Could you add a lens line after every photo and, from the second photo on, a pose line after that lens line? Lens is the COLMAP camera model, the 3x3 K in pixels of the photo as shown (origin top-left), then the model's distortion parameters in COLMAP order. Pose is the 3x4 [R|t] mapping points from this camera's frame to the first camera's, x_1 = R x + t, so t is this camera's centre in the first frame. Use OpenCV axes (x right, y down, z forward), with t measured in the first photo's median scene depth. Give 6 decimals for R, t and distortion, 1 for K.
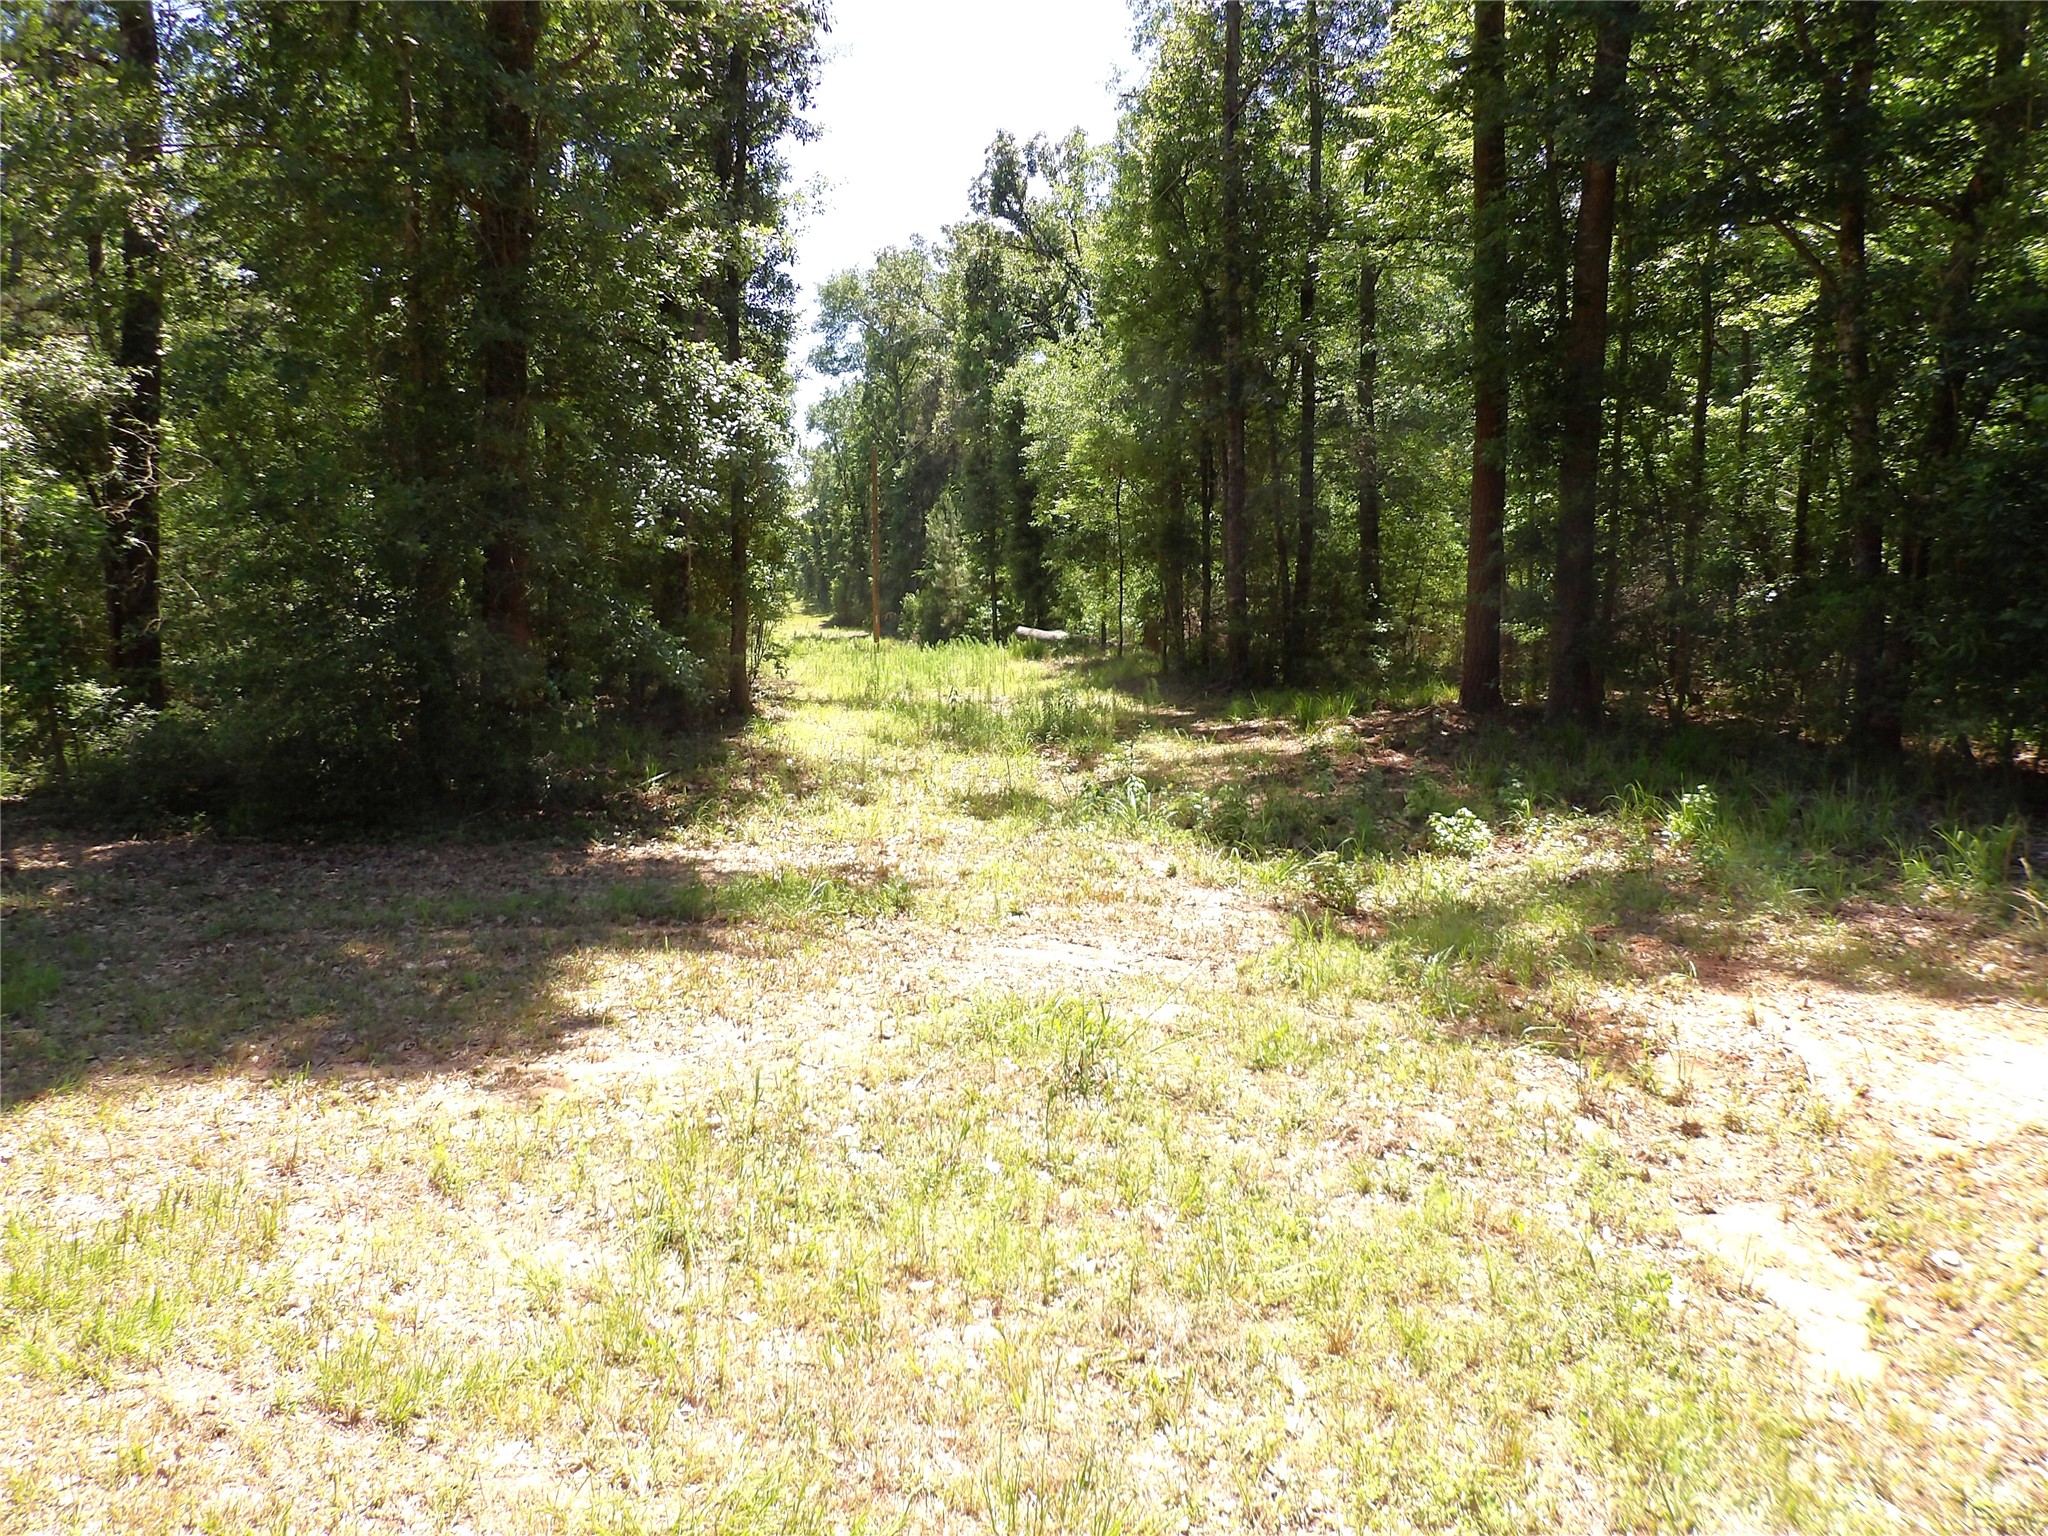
lens RADIAL K [[1463.9, 0, 1024.0], [0, 1463.9, 768.7], [0, 0, 1]] dist [0.003783, 0.011129]
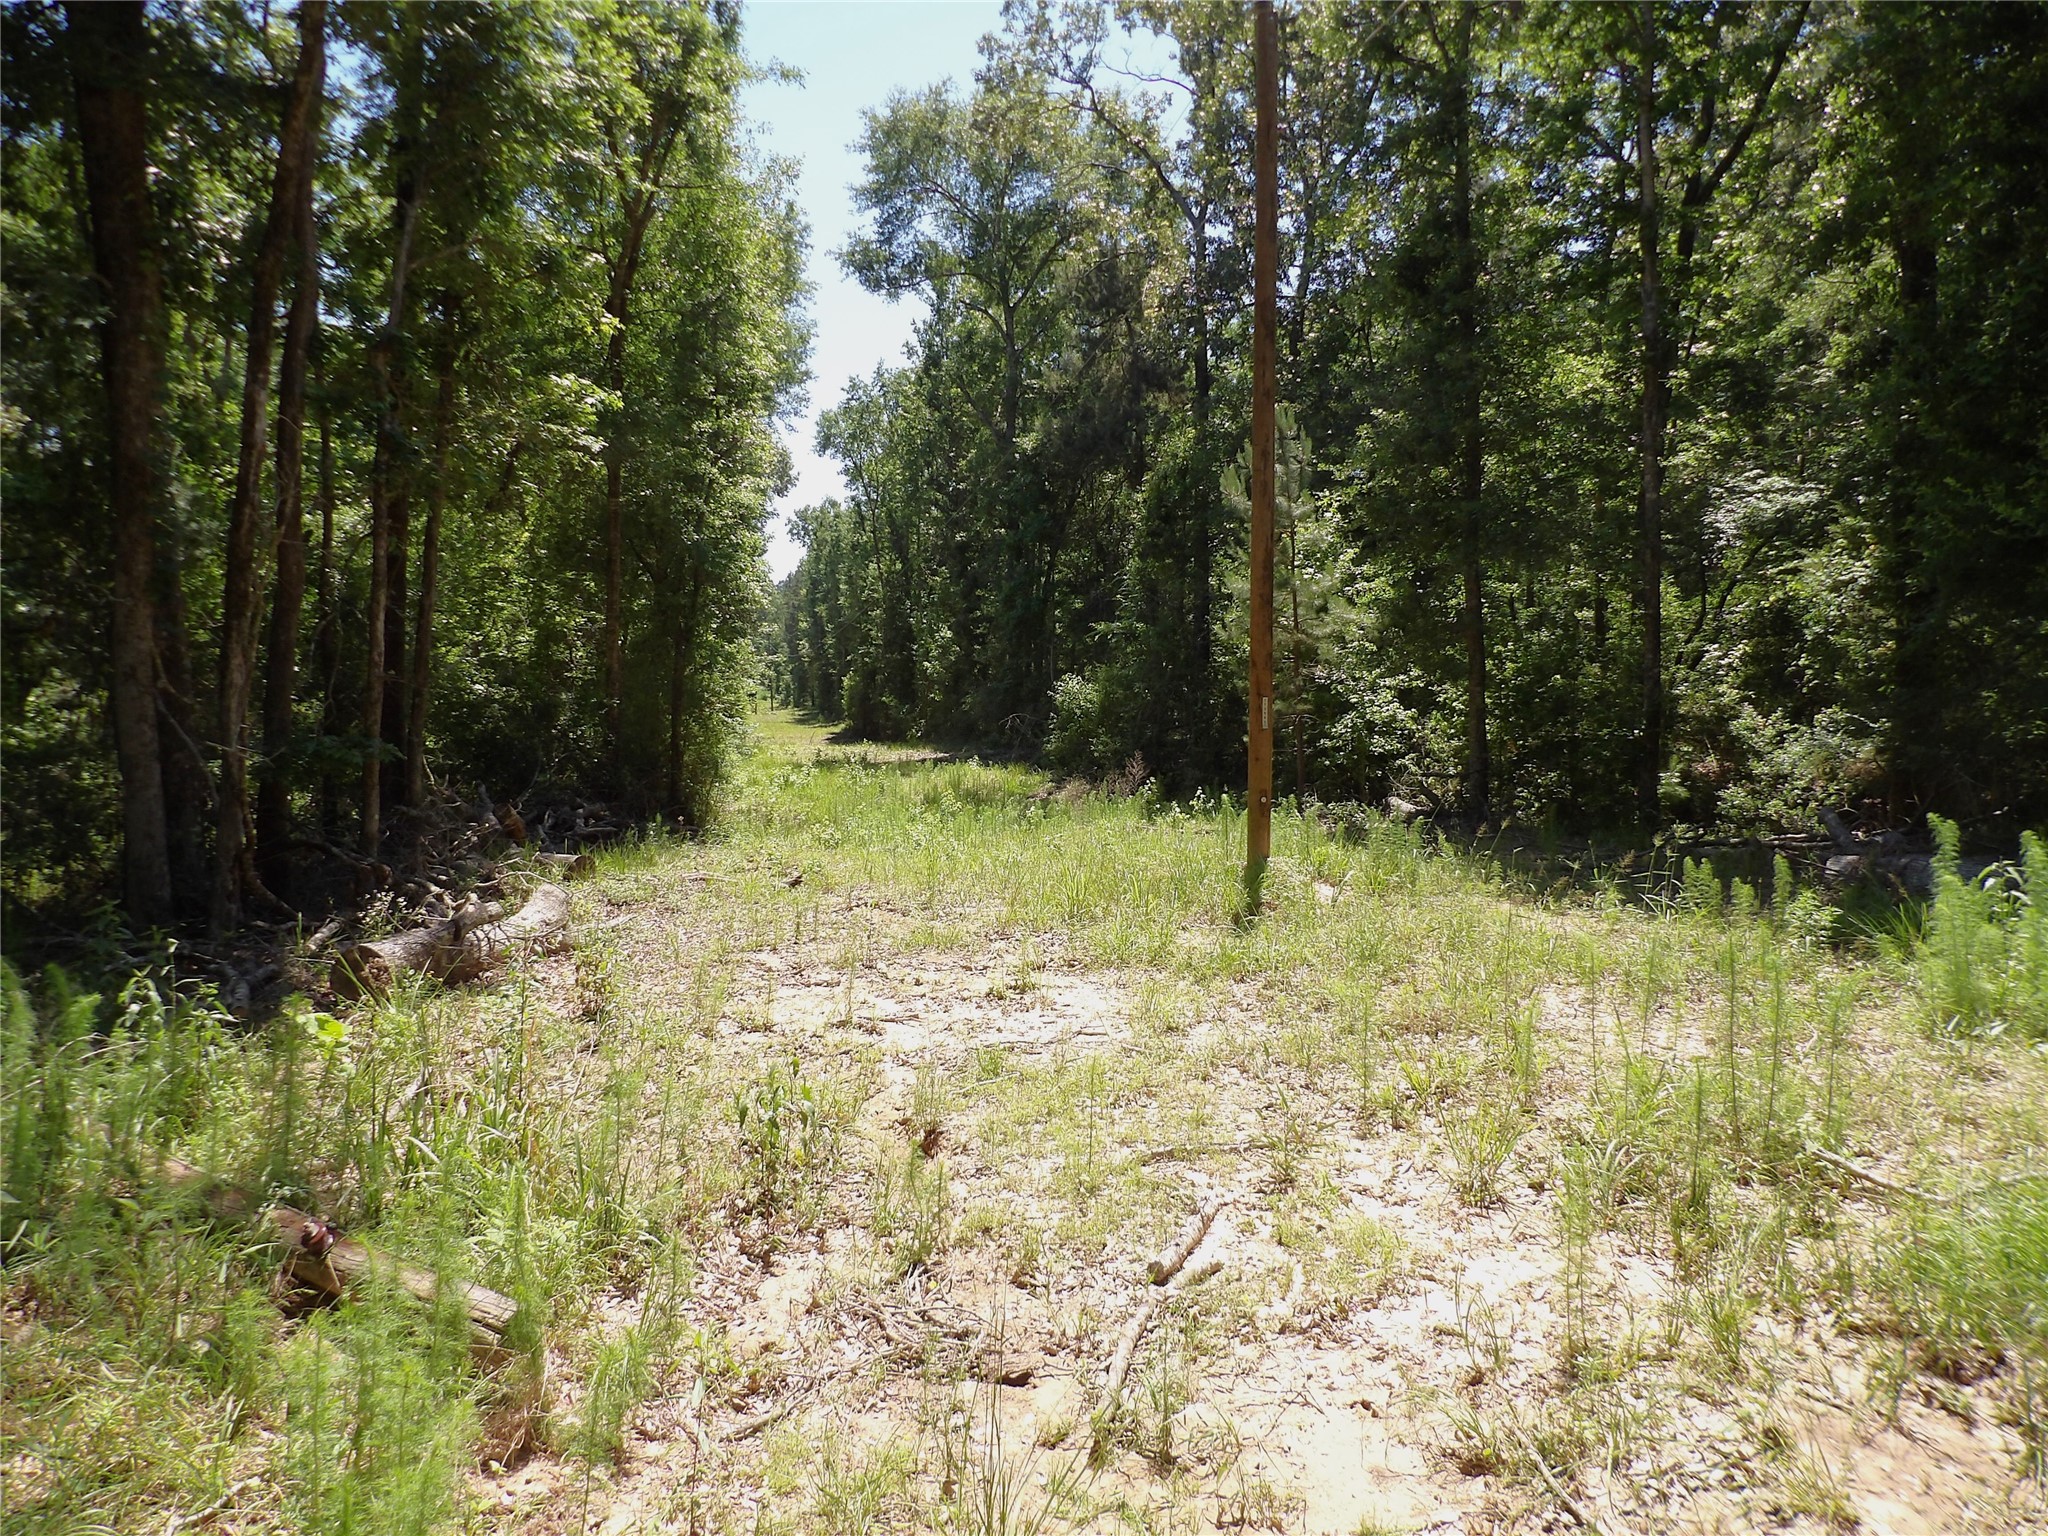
lens RADIAL K [[1463.9, 0, 1024.3], [0, 1463.9, 765.6], [0, 0, 1]] dist [0.003783, 0.011129]
pose [[0.999697, 0.017224, 0.017586, -0.067976], [-0.015718, 0.996471, -0.082459, -0.035212], [-0.018944, 0.082157, 0.996439, 0.364025]]
